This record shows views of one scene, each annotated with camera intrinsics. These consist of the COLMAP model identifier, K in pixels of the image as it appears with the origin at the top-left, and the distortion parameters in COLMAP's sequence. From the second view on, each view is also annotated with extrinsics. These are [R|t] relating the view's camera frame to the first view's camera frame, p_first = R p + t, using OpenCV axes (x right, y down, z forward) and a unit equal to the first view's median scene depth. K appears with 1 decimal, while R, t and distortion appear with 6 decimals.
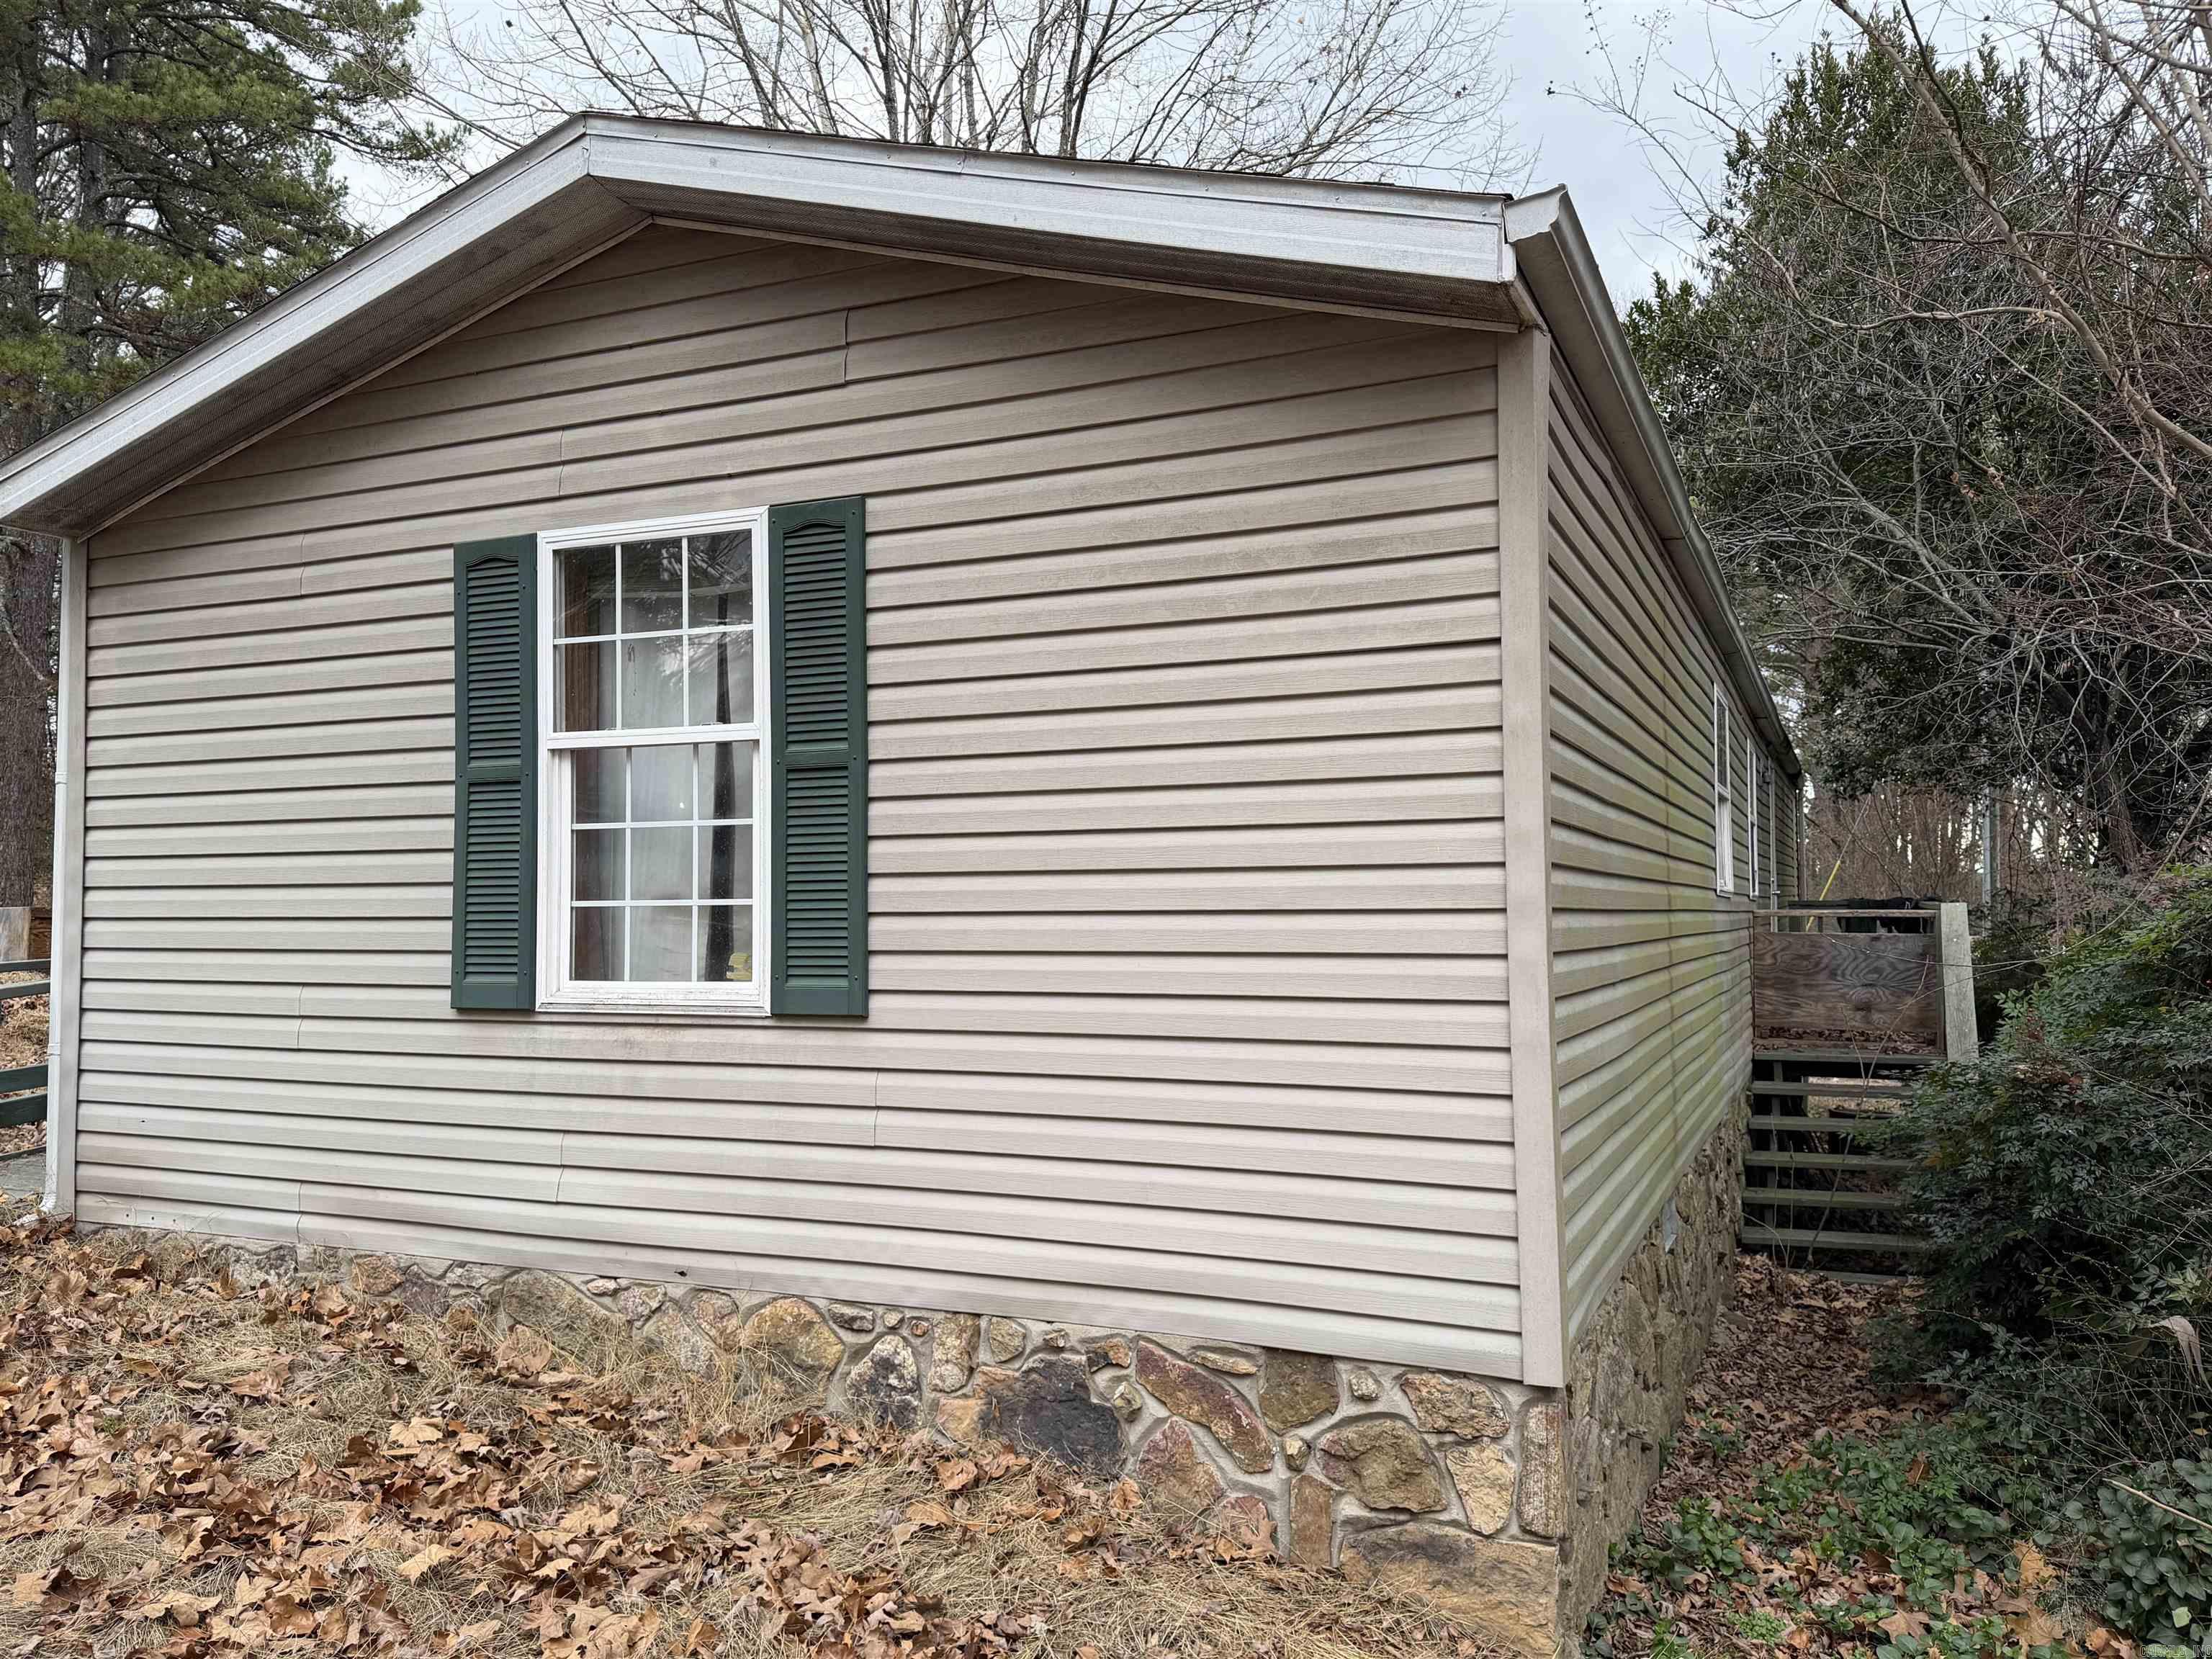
lens RADIAL K [[1630.8, 0, 1106.0], [0, 1630.8, 829.5], [0, 0, 1]] dist [0.170554, -0.293478]
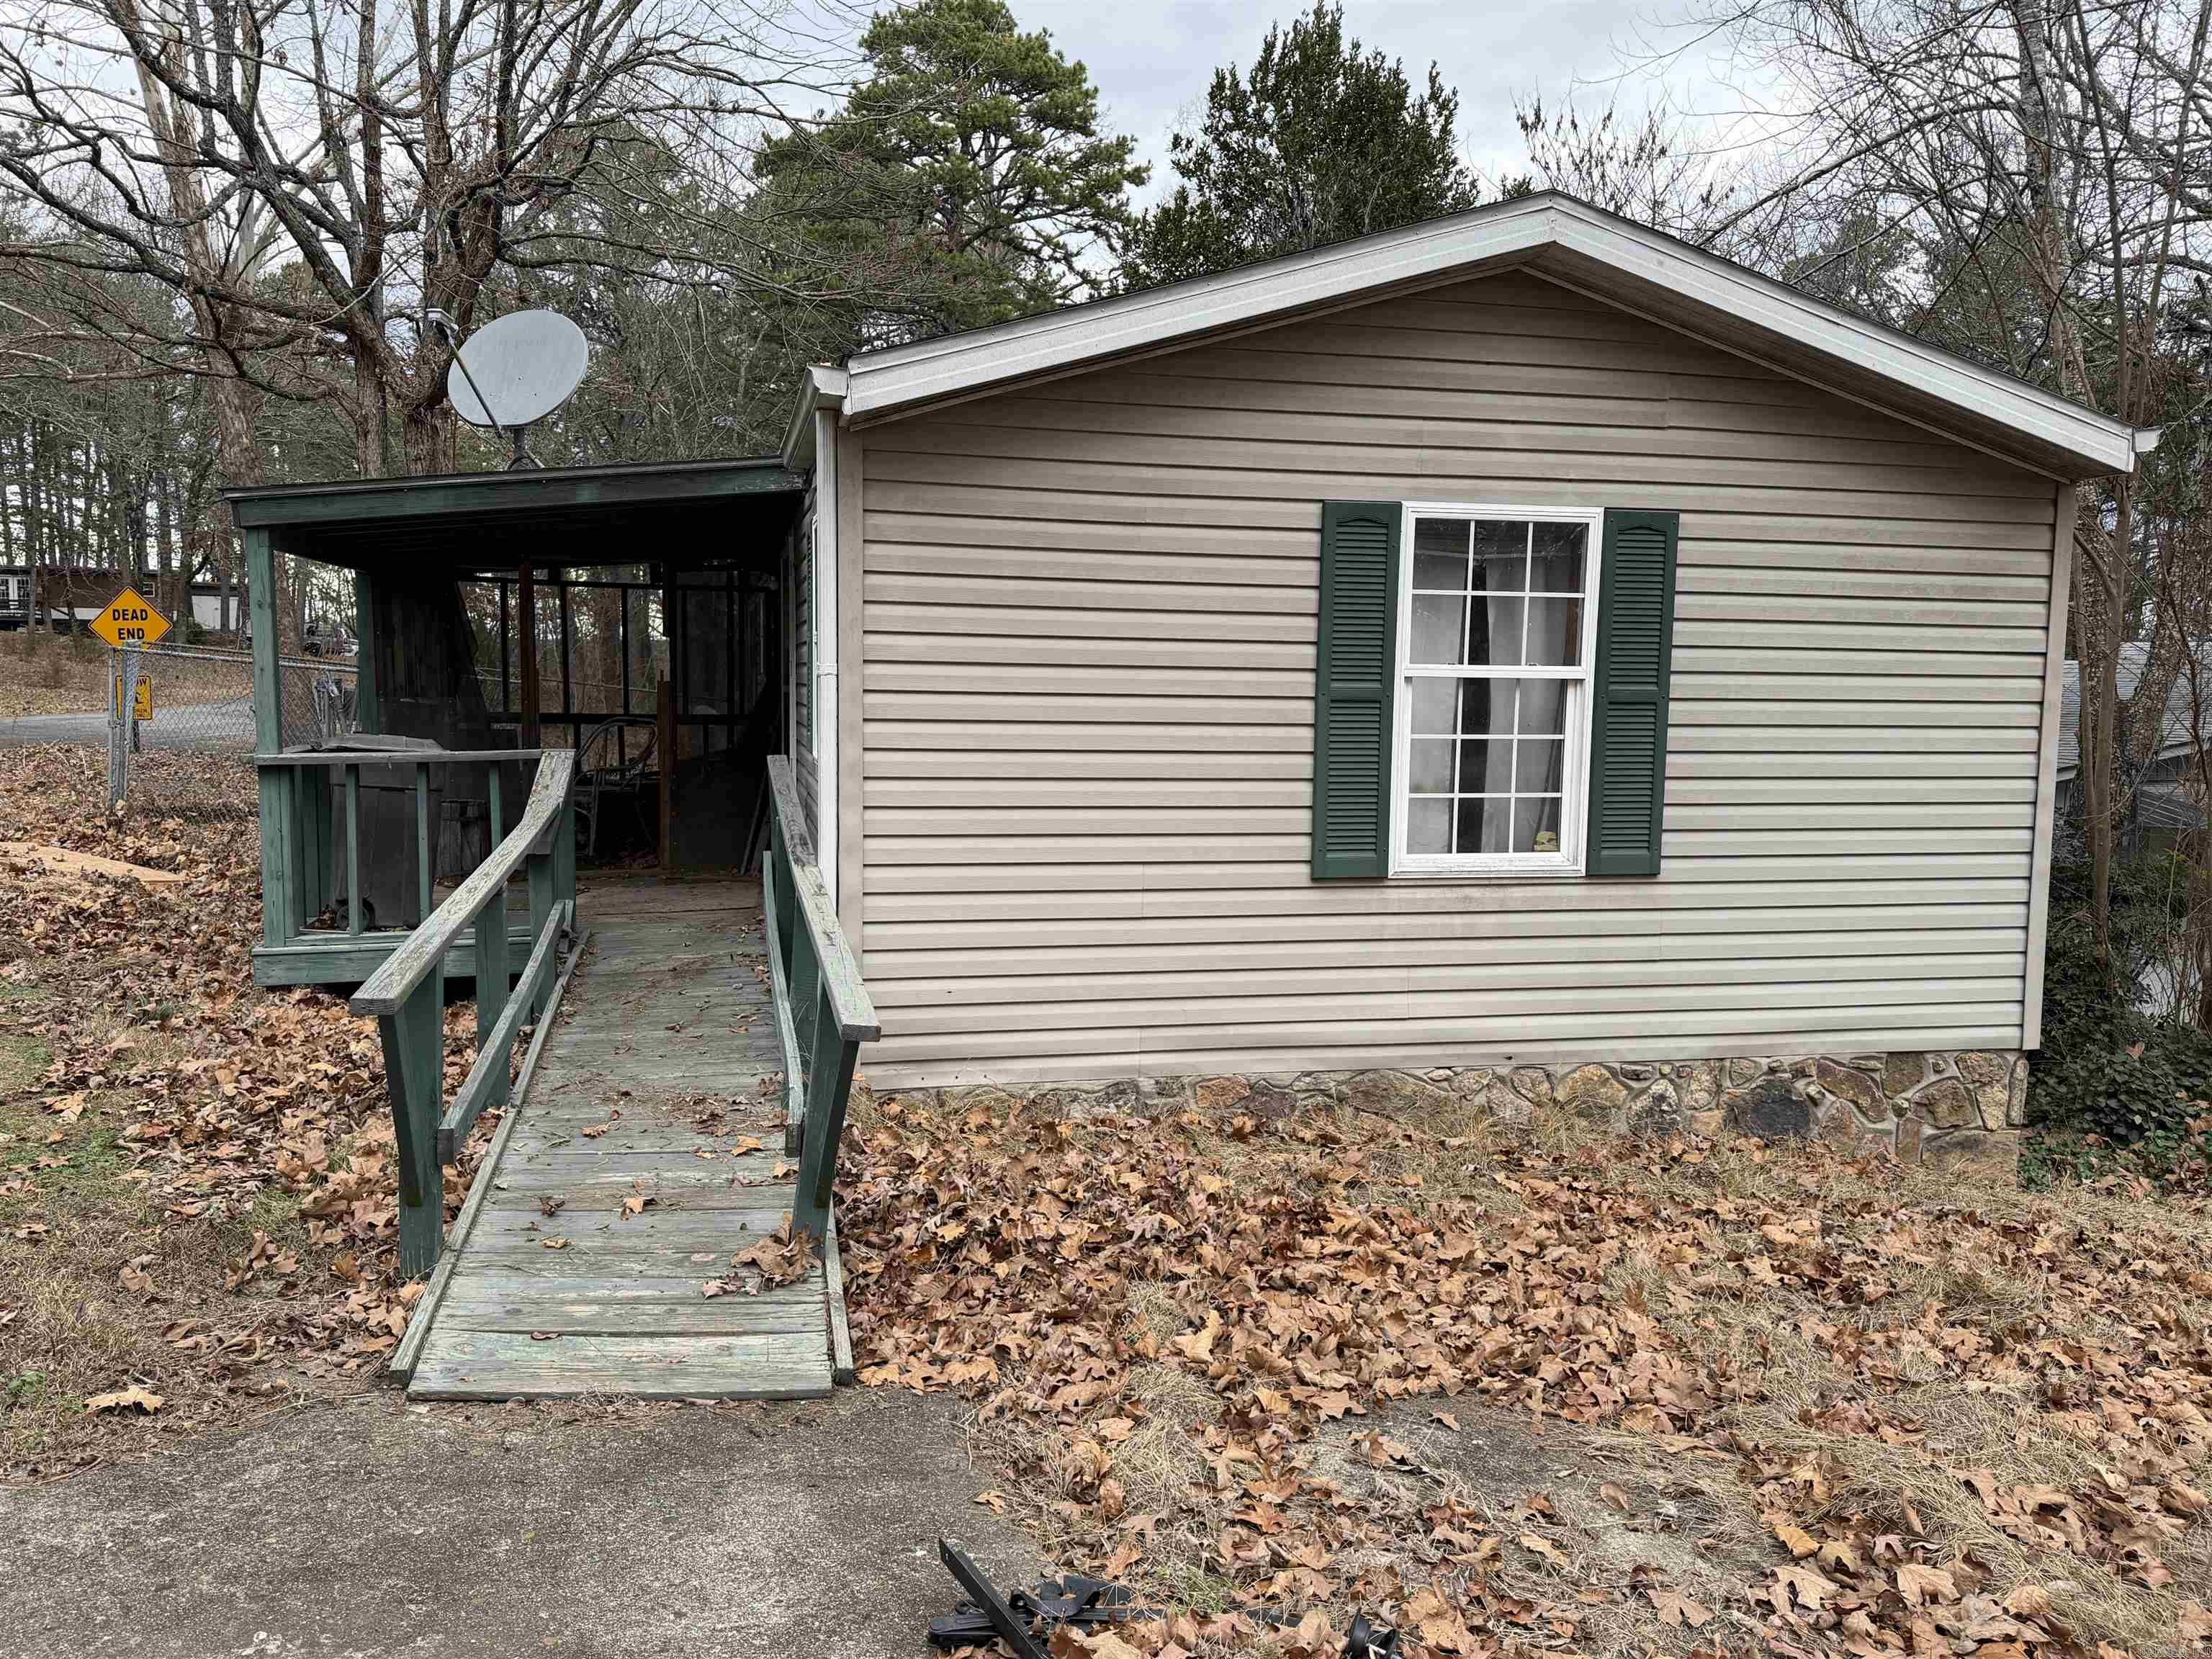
lens RADIAL K [[1630.8, 0, 1106.0], [0, 1630.8, 829.5], [0, 0, 1]] dist [0.170554, -0.293478]
pose [[0.792063, -0.037719, 0.609273, -1.391564], [-0.047310, 0.991294, 0.122873, -0.081414], [-0.608603, -0.126147, 0.783383, 0.138892]]
